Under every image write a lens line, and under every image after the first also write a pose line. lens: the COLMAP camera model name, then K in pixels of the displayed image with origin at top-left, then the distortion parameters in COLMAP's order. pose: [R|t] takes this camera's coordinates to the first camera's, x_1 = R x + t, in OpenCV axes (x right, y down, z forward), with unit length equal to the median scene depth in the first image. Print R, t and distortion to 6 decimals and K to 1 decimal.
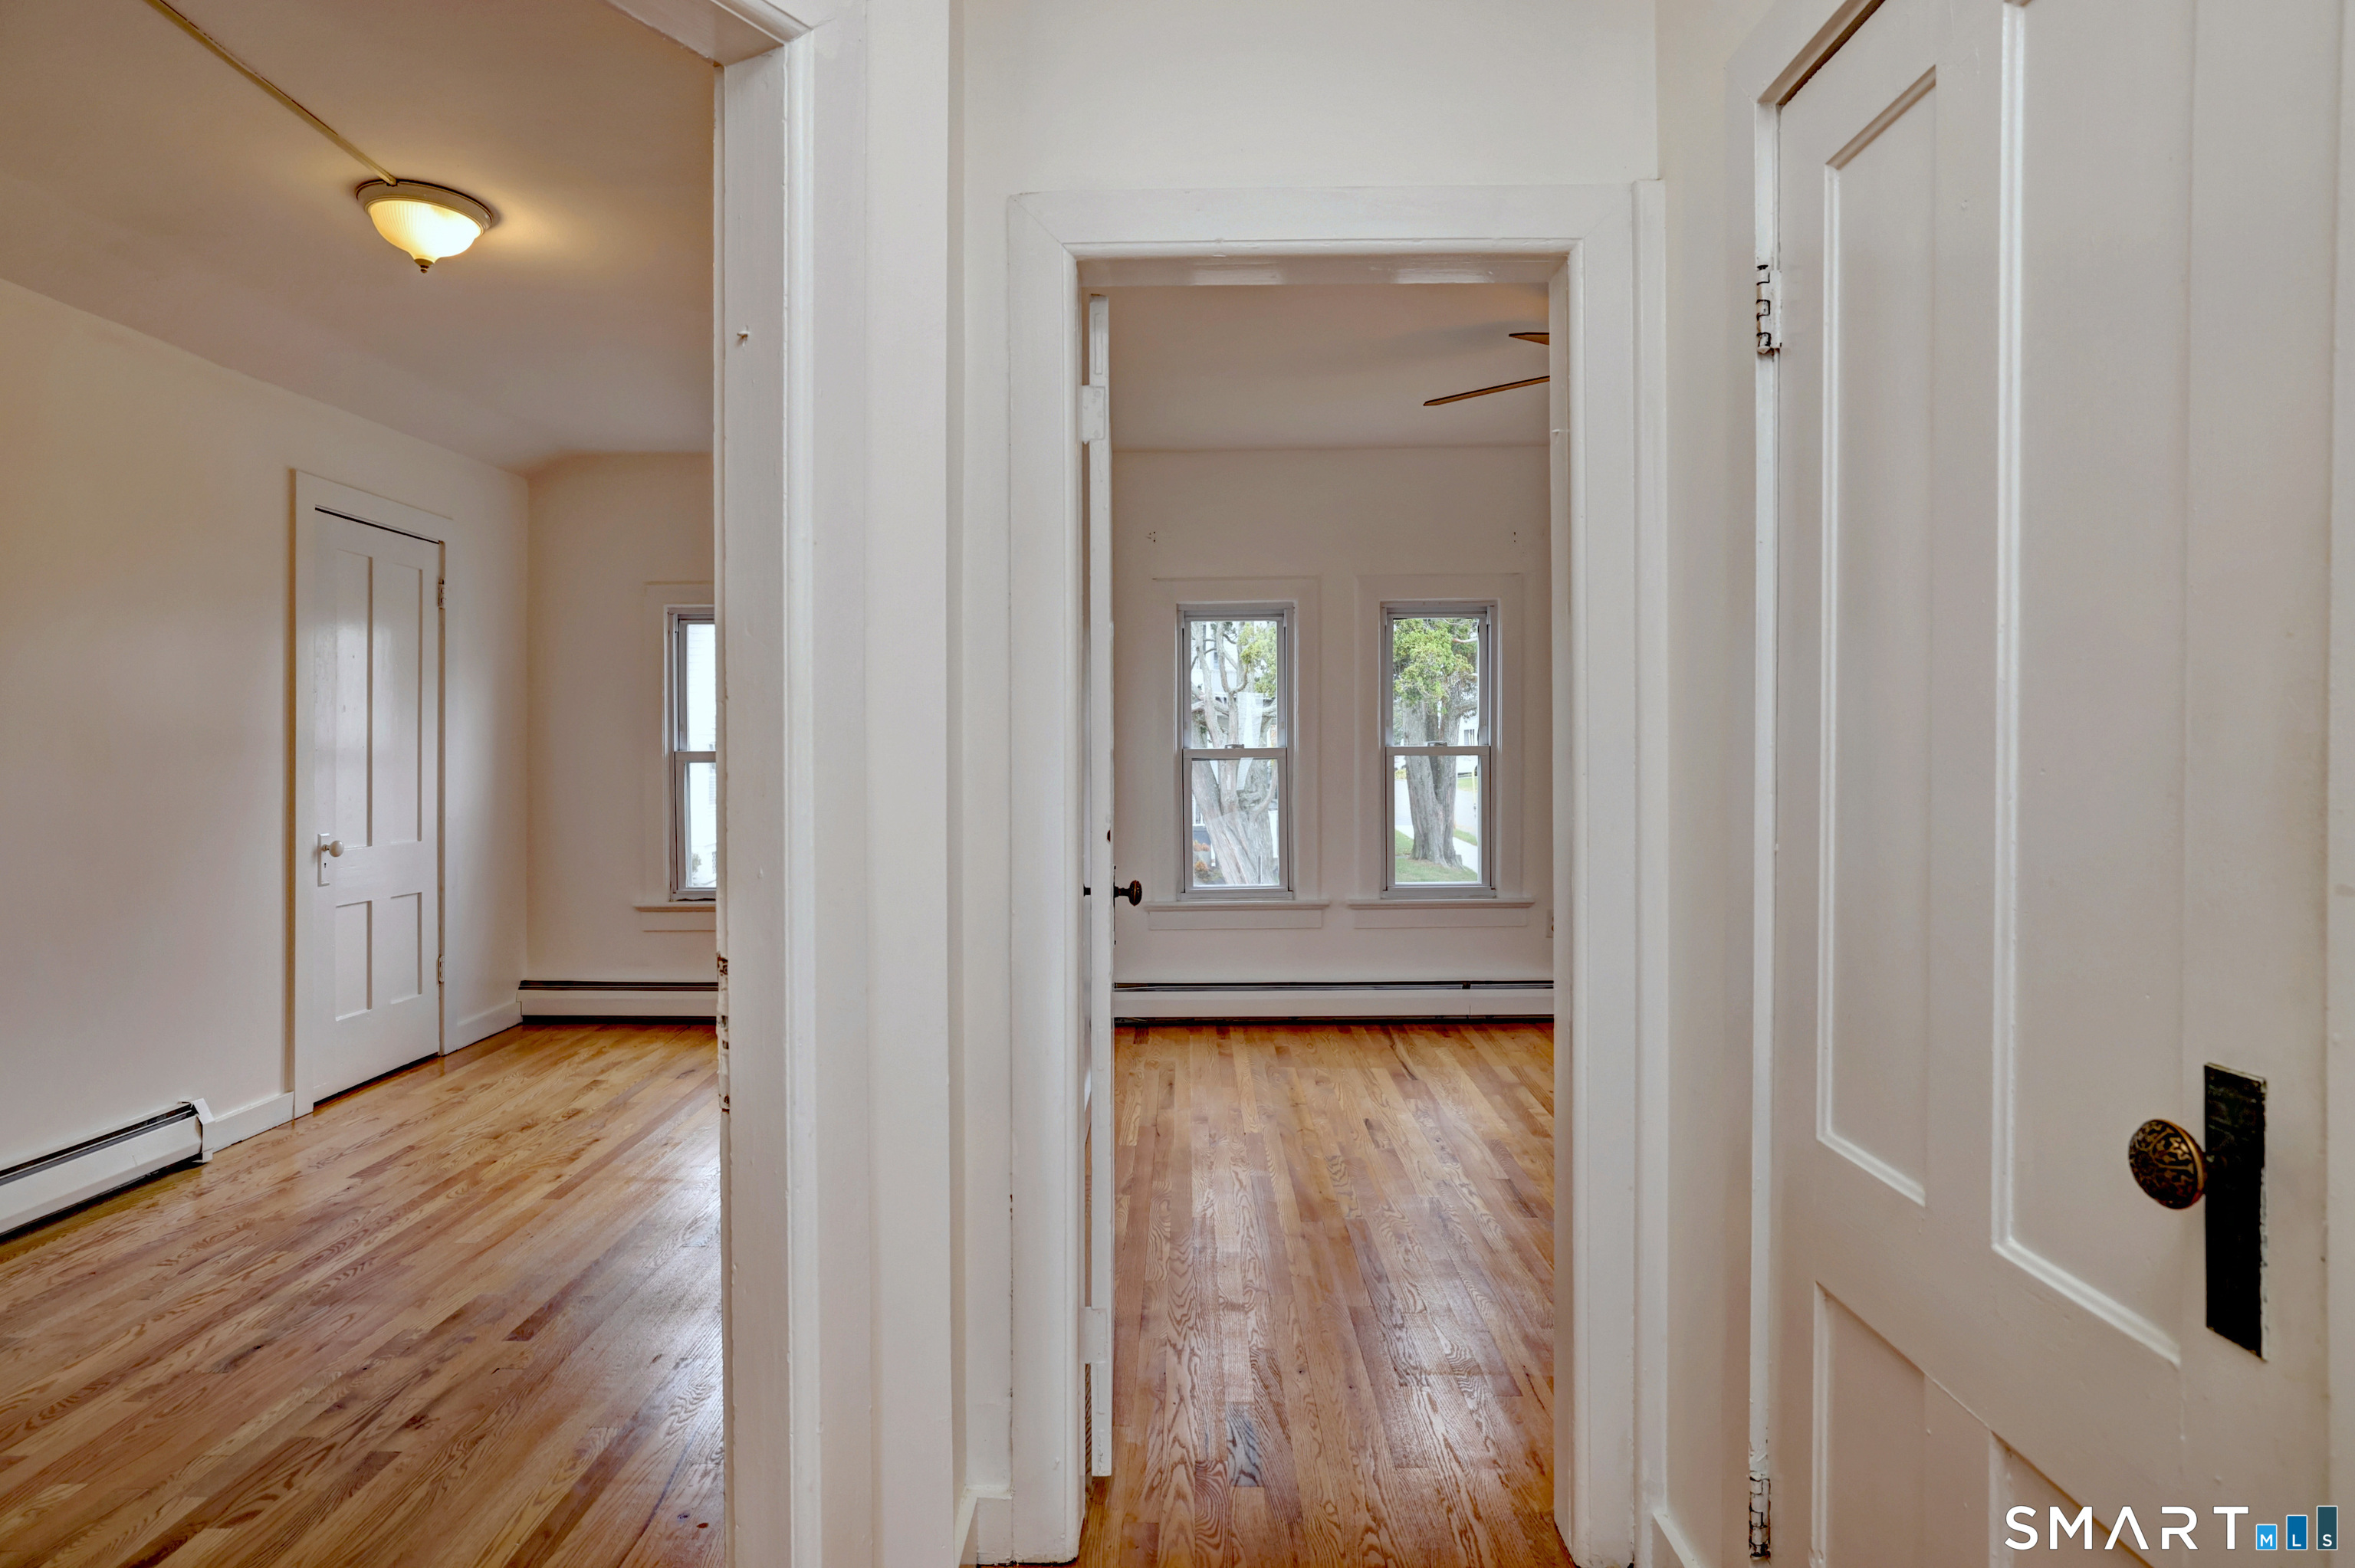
lens RADIAL K [[852.9, 0, 1050.6], [0, 852.9, 784.6], [0, 0, 1]] dist [0.000399, 0.000252]
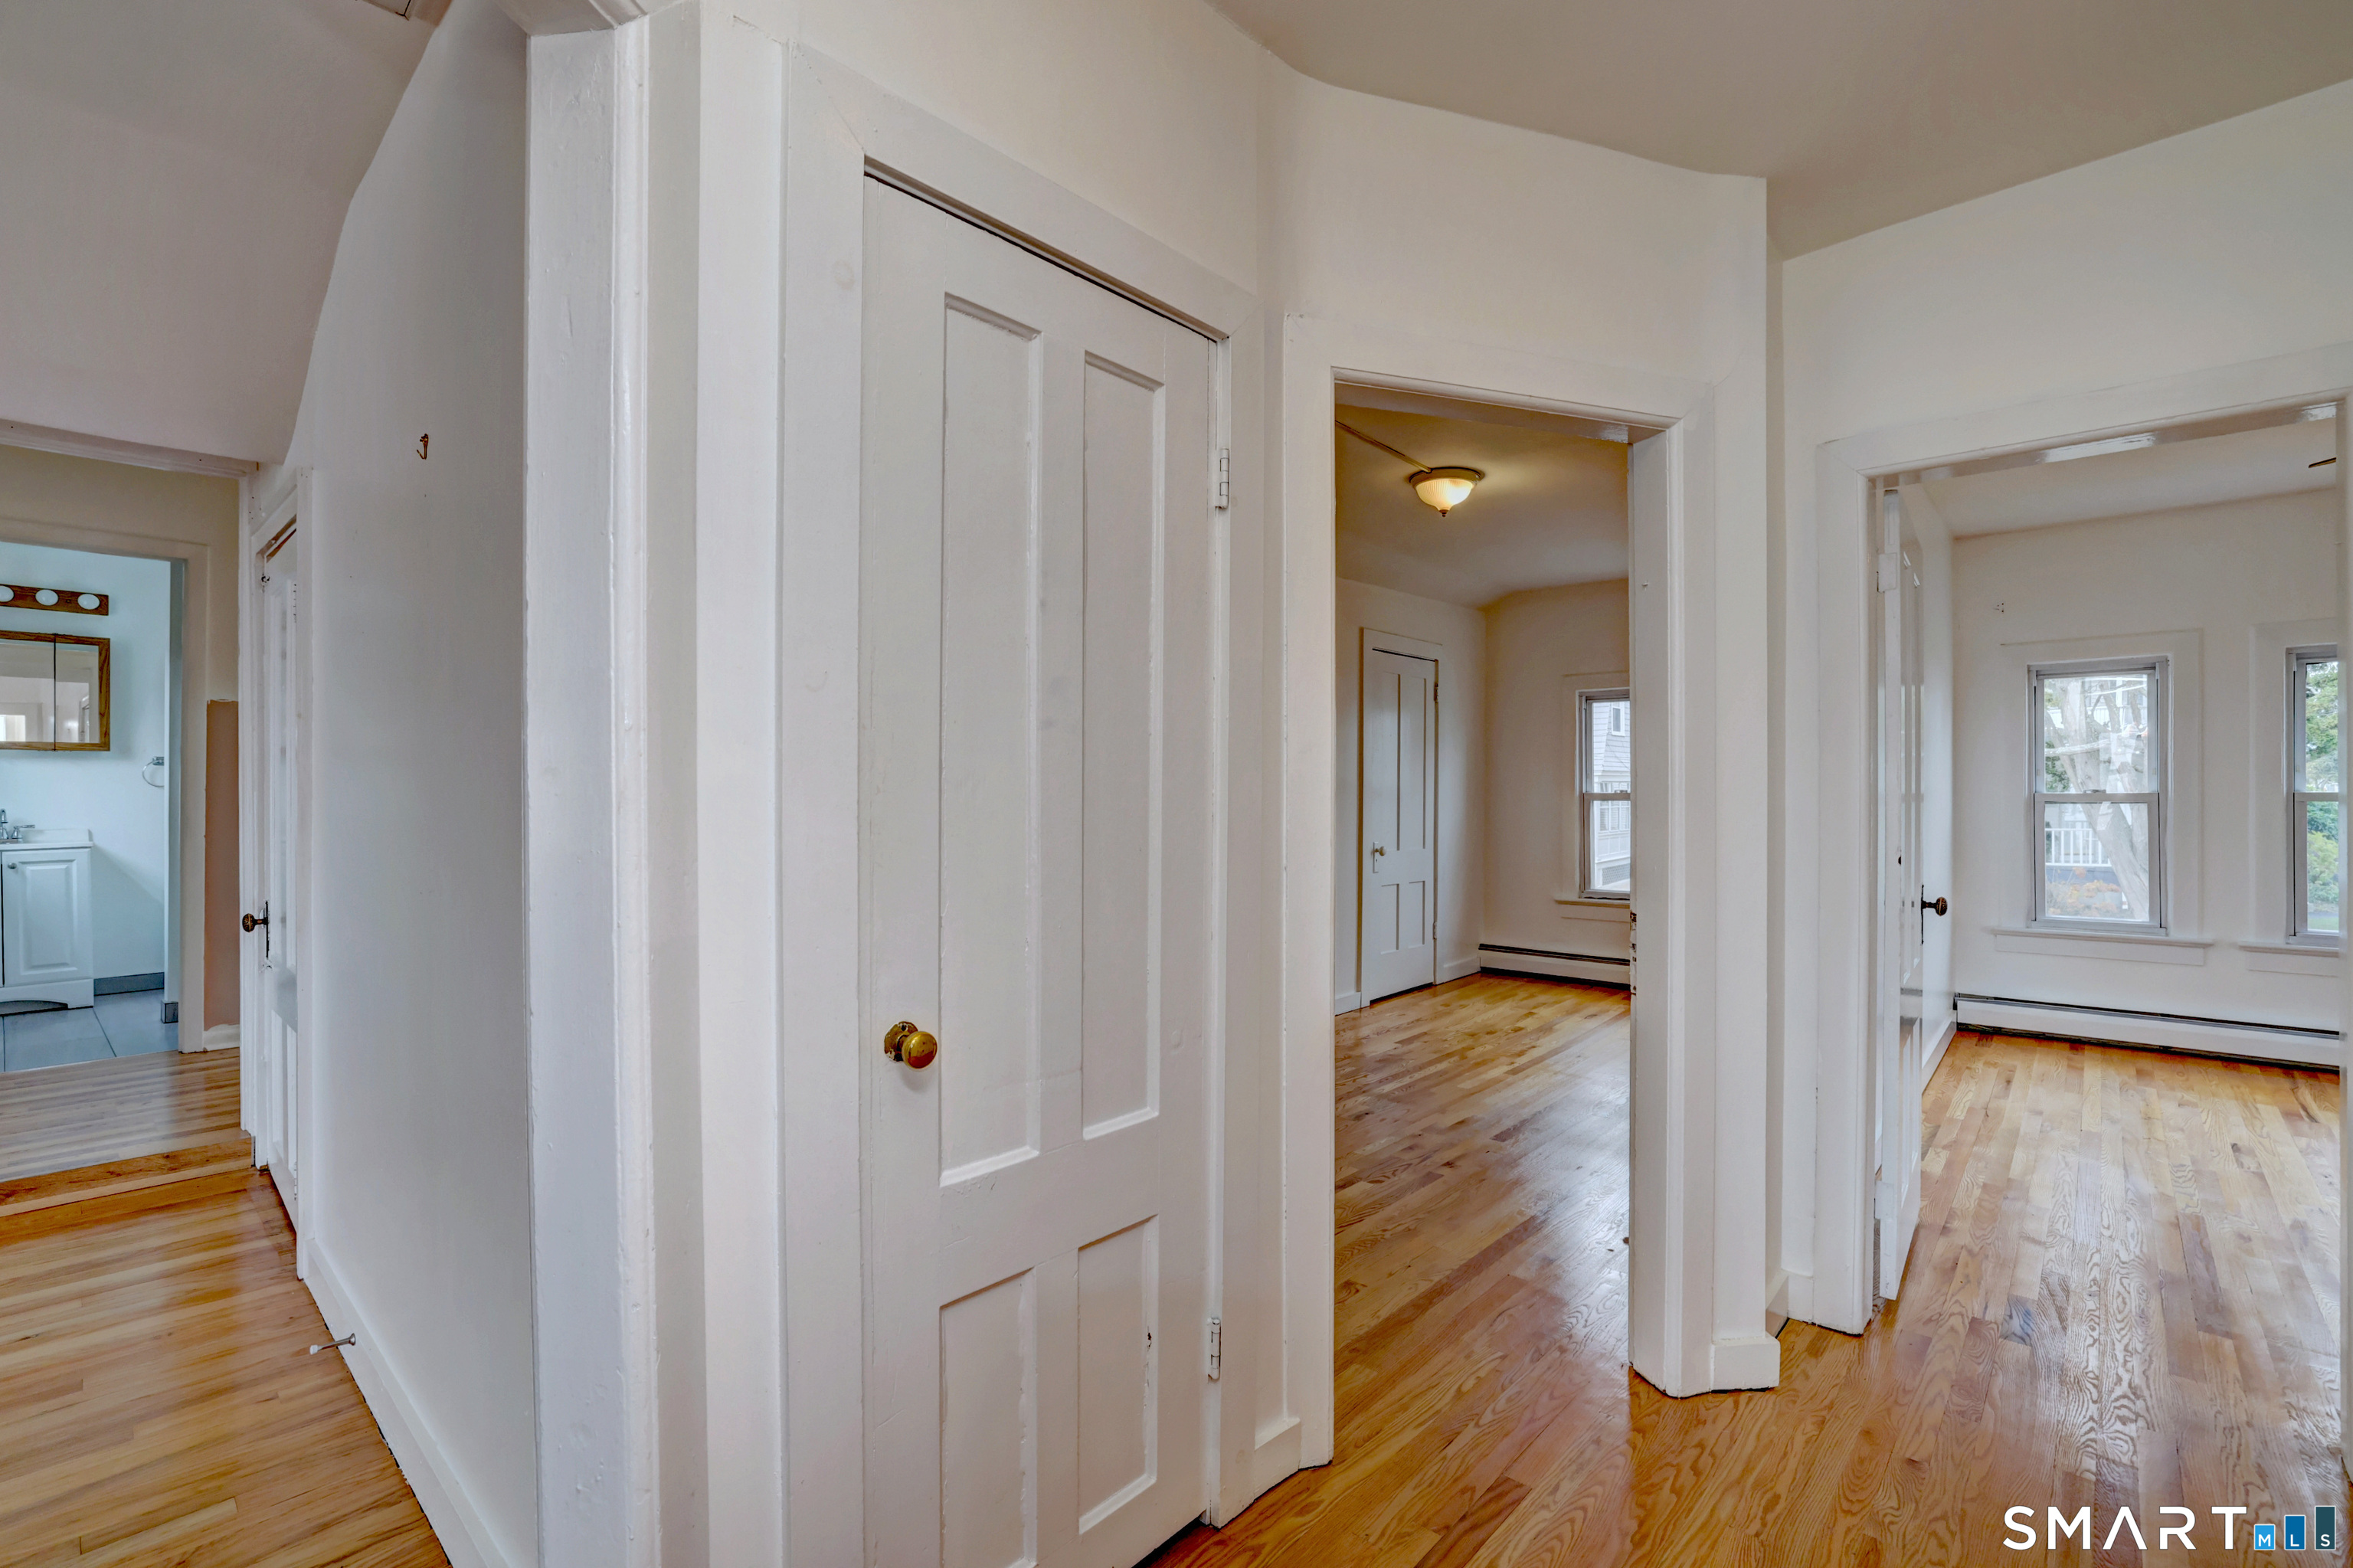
lens RADIAL K [[1049.1, 0, 1157.4], [0, 1049.1, 782.0], [0, 0, 1]] dist [-0.033507, 0.011347]
pose [[0.732425, -0.002652, -0.680842, 0.260464], [-0.012515, 0.999771, -0.017358, -0.020666], [0.680732, 0.021234, 0.732225, -0.876776]]
